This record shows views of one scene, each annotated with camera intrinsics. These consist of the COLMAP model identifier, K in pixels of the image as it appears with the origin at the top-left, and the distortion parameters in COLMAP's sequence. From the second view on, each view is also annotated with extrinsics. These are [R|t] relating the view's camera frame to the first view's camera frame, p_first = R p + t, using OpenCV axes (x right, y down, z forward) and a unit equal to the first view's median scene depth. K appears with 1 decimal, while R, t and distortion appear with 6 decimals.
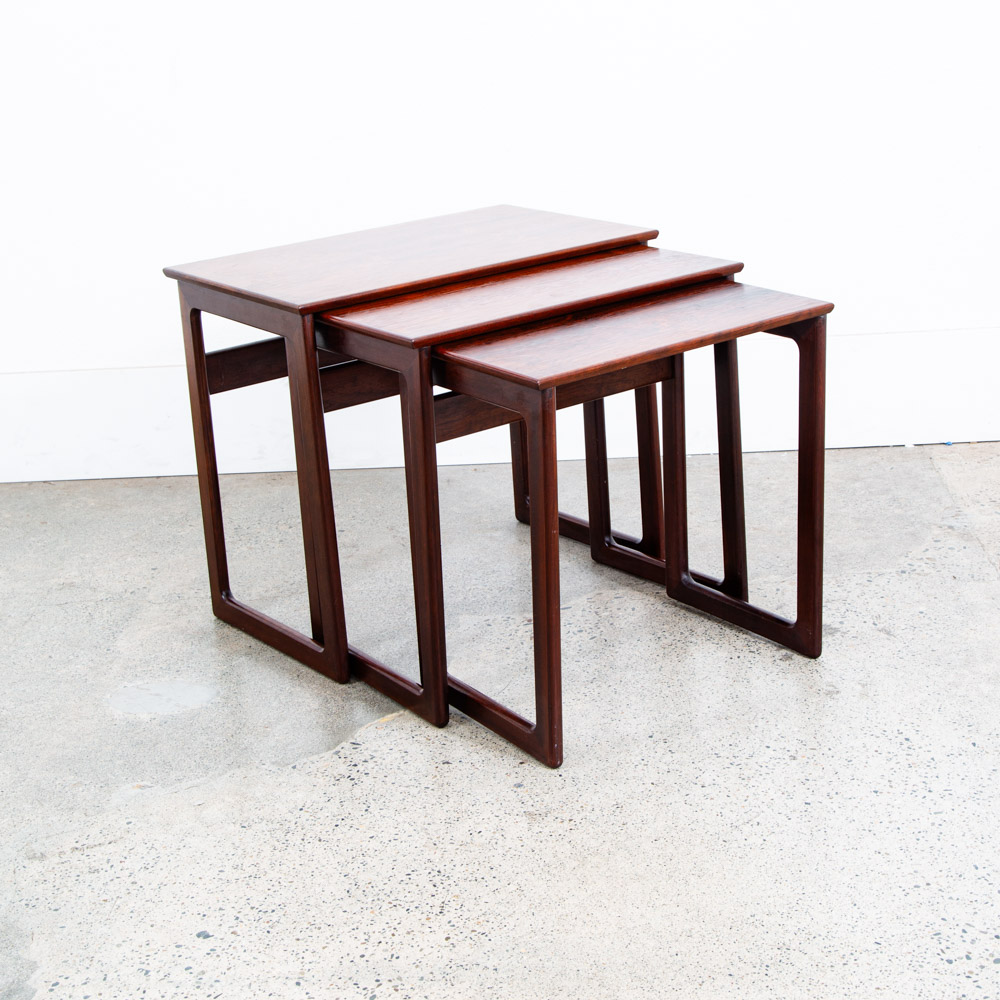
lens RADIAL K [[1796.6, 0, 501.4], [0, 1796.6, 496.0], [0, 0, 1]] dist [0.013766, 0.000000]
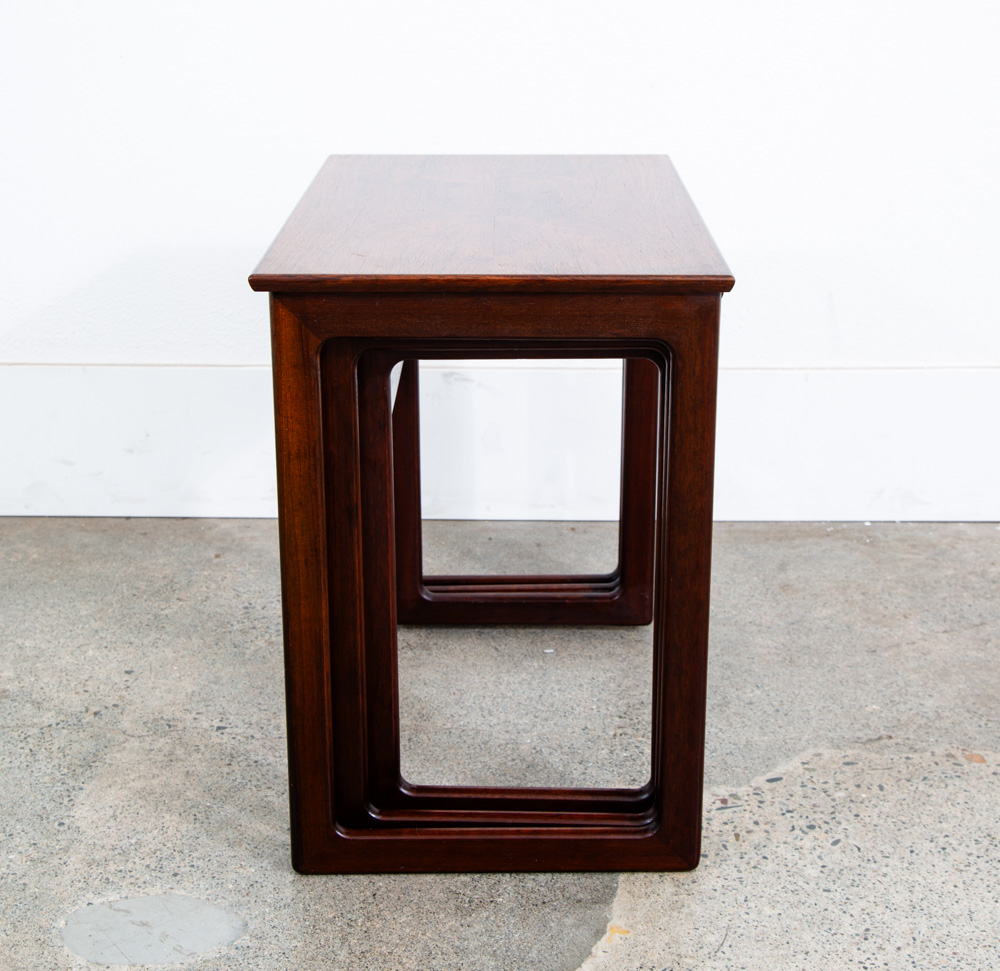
lens RADIAL K [[1759.8, 0, 490.0], [0, 1759.8, 447.8], [0, 0, 1]] dist [0.061224, 0.000000]
pose [[0.997968, 0.045475, 0.044630, -0.113058], [-0.044774, 0.998860, -0.016579, -0.047492], [-0.045333, 0.014547, 0.998866, 0.409912]]
